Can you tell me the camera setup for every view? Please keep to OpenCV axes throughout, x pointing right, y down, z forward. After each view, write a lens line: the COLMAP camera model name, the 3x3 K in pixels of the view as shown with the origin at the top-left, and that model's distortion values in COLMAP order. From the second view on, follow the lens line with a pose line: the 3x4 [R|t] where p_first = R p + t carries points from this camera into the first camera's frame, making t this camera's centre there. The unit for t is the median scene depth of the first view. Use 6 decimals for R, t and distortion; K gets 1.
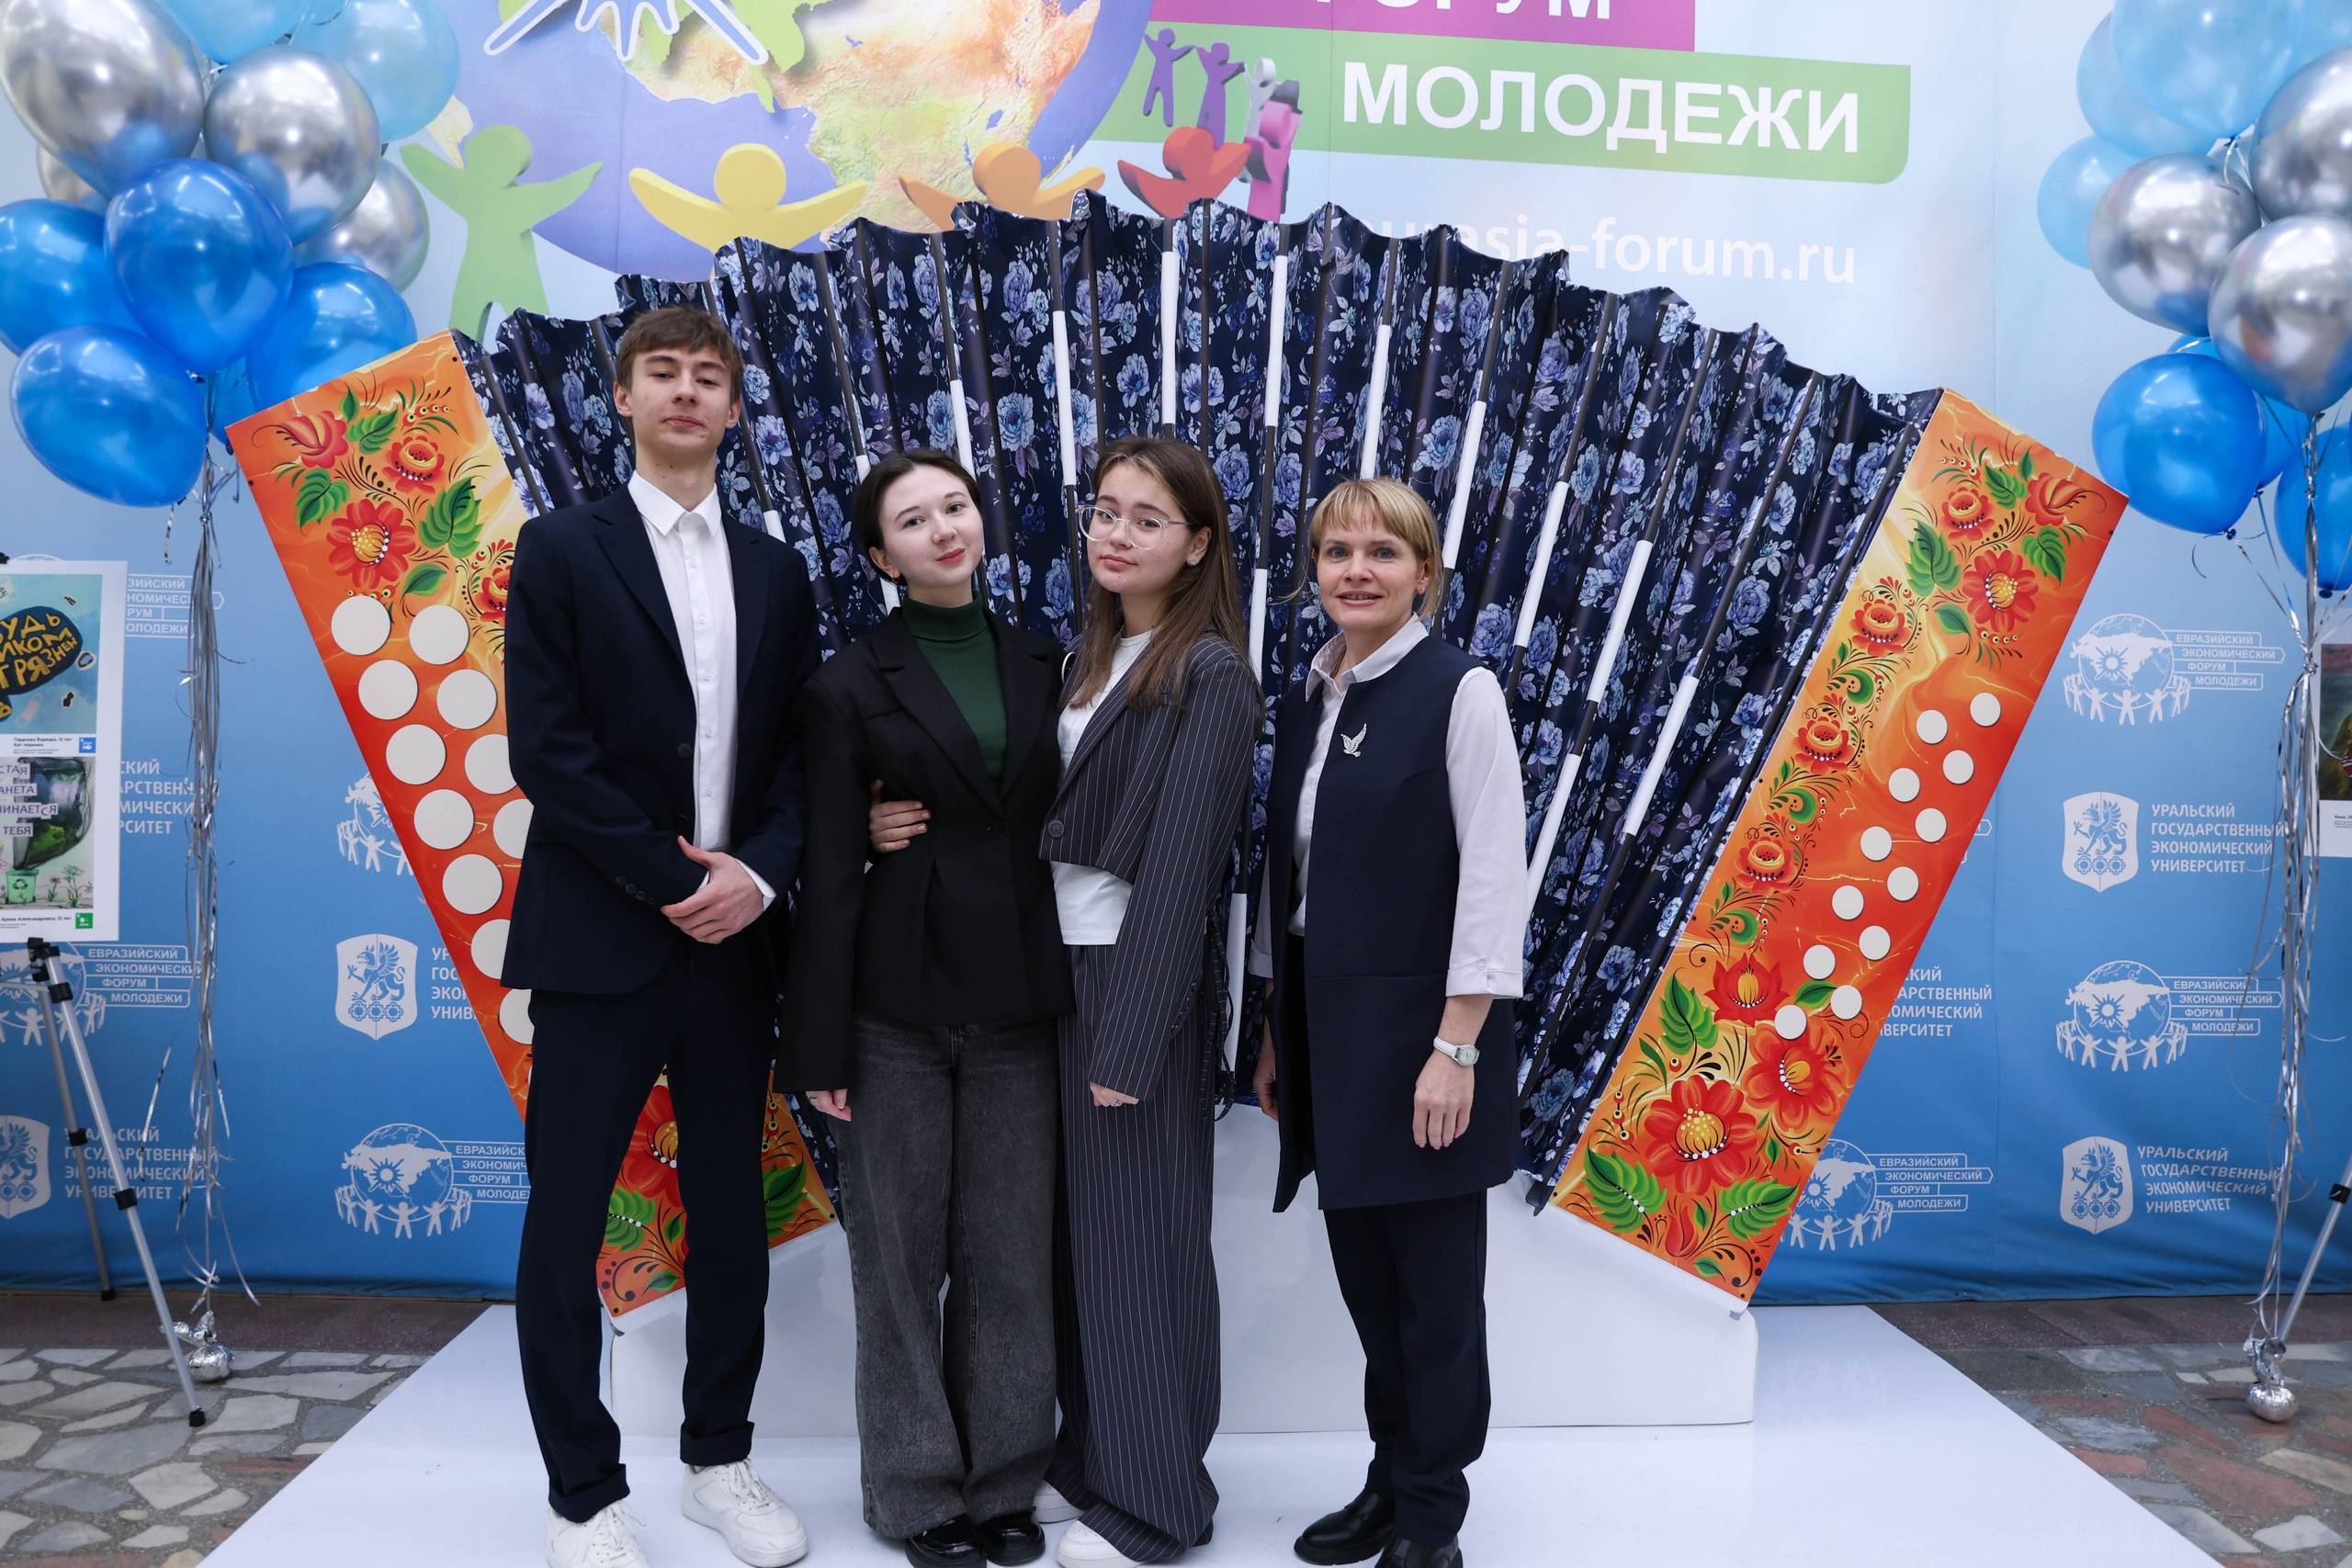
lens RADIAL K [[1673.1, 0, 1181.3], [0, 1673.1, 792.0], [0, 0, 1]] dist [-0.114374, 0.095130]
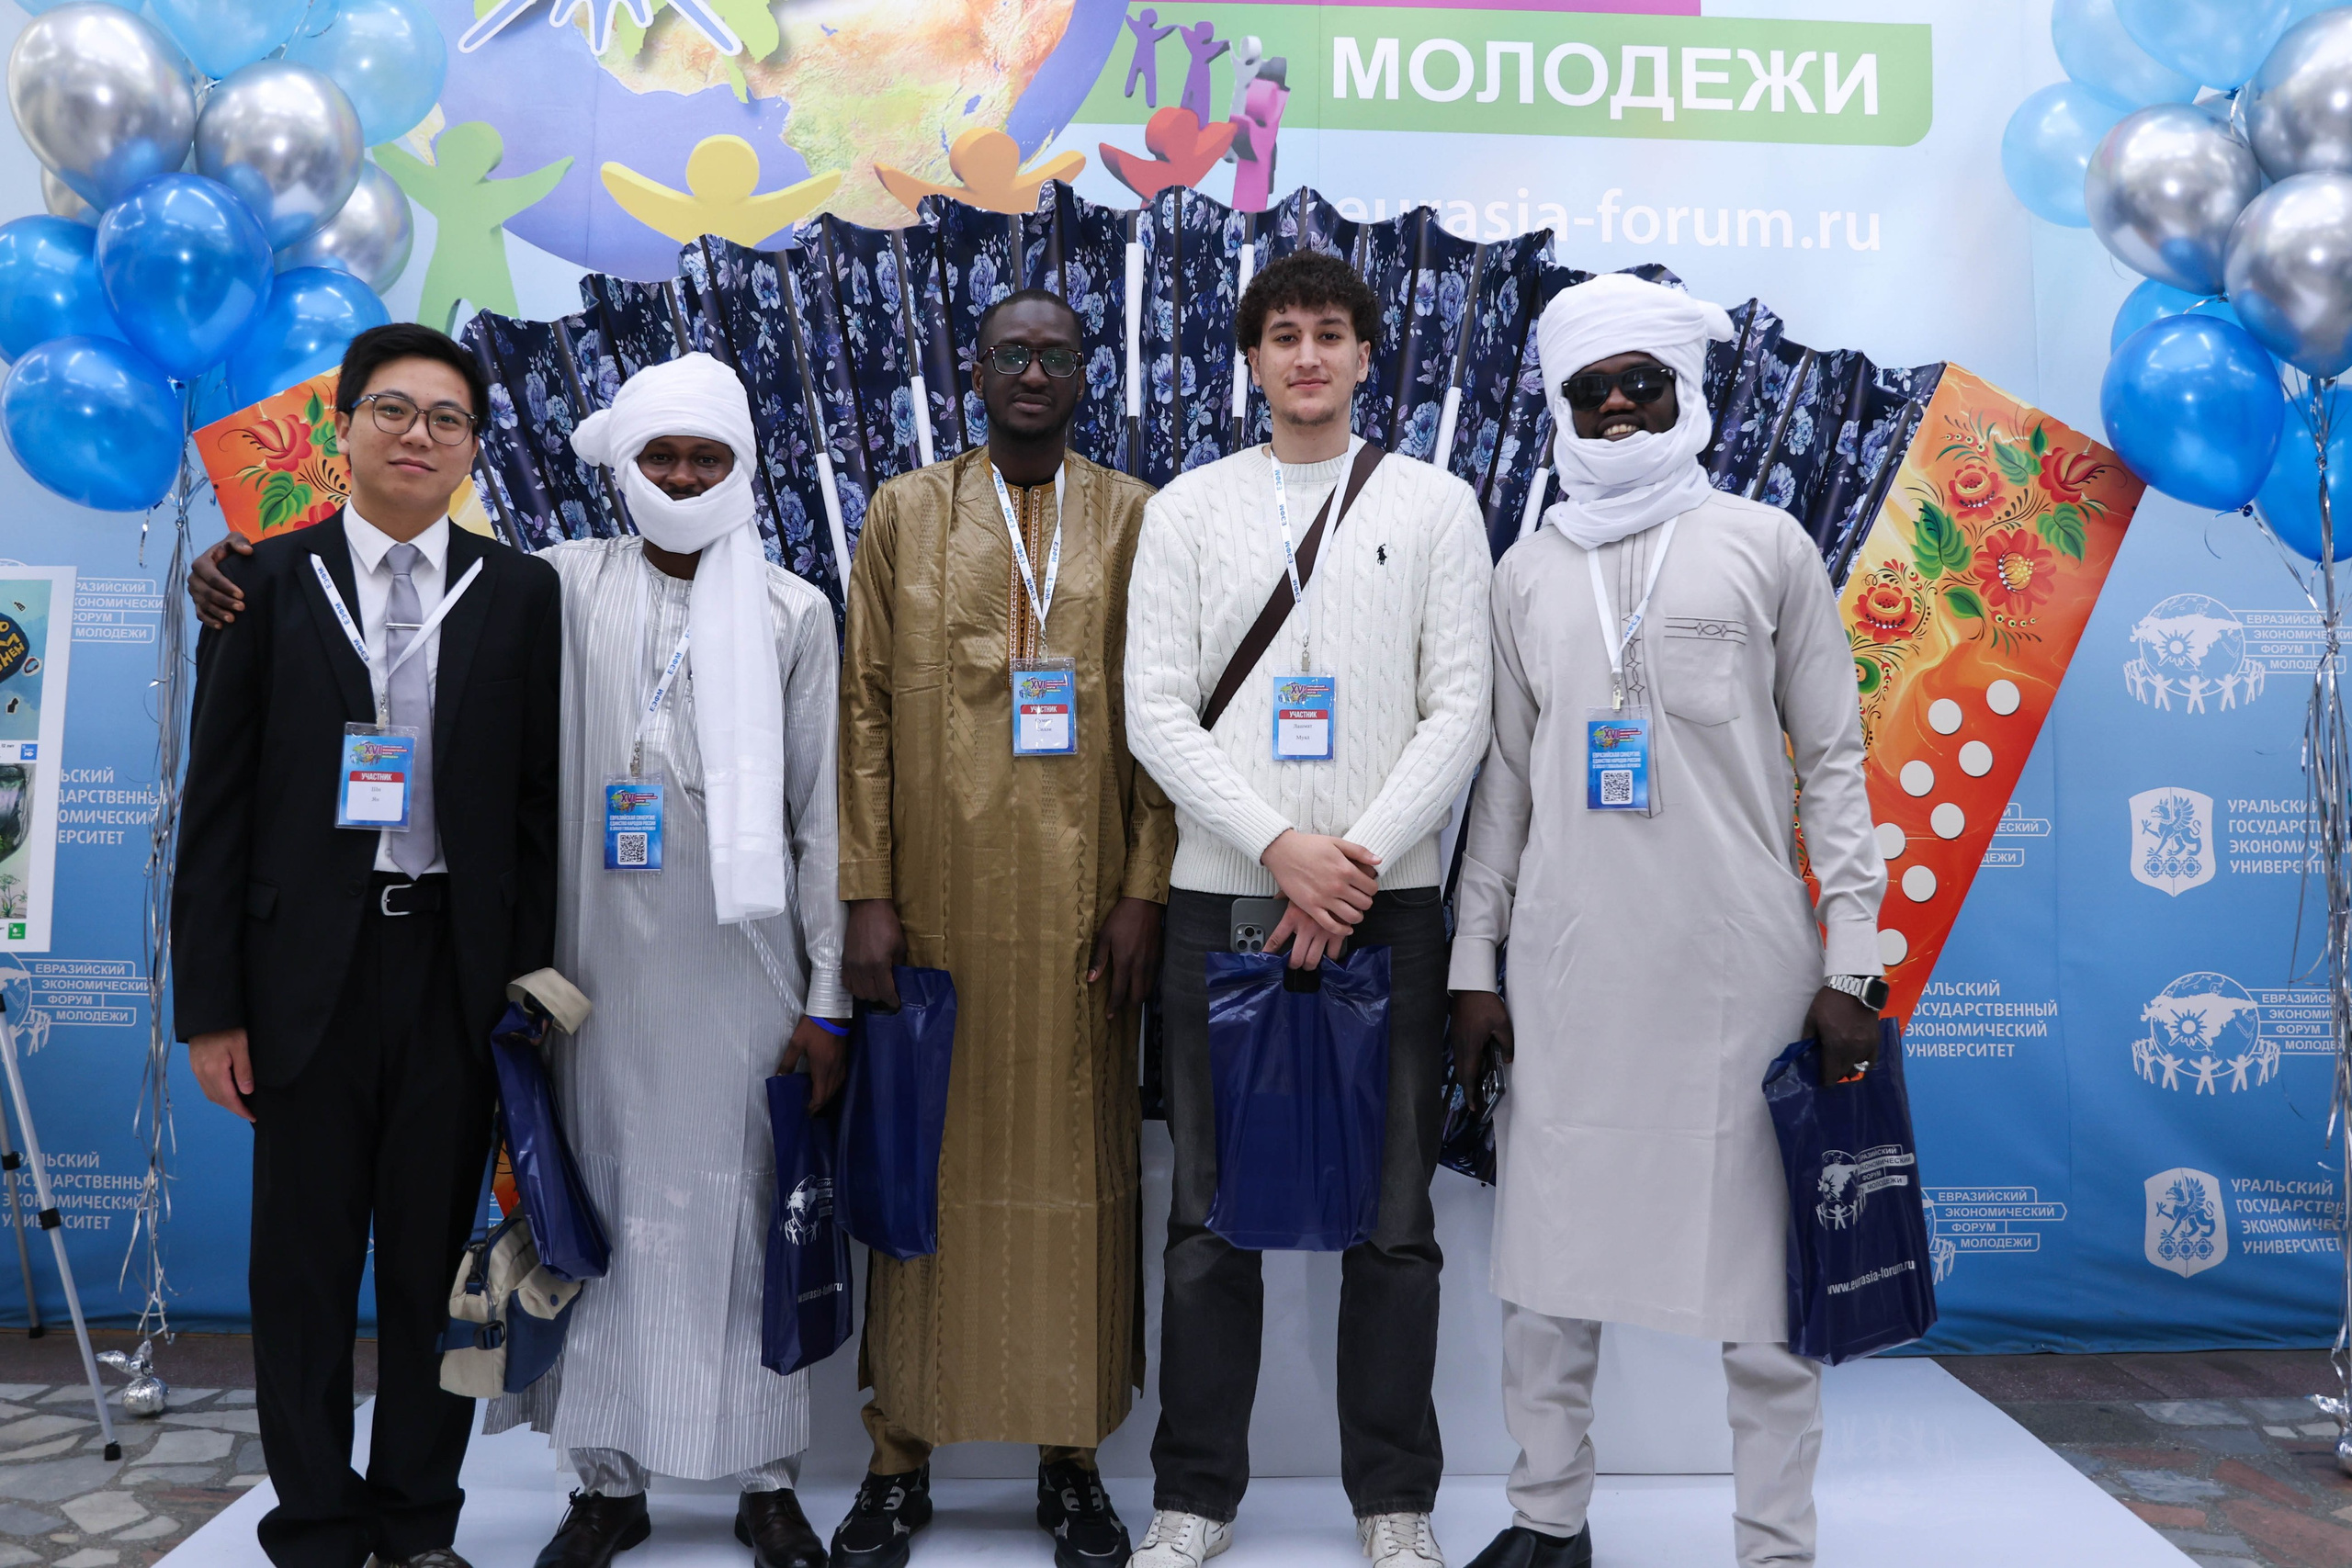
lens RADIAL K [[1934.7, 0, 1170.7], [0, 1934.7, 650.2], [0, 0, 1]] dist [-0.113602, 0.094043]
pose [[0.998925, -0.011117, -0.045009, 0.060225], [0.007150, 0.996151, -0.087356, 0.014460], [0.045807, 0.086941, 0.995160, -0.111858]]
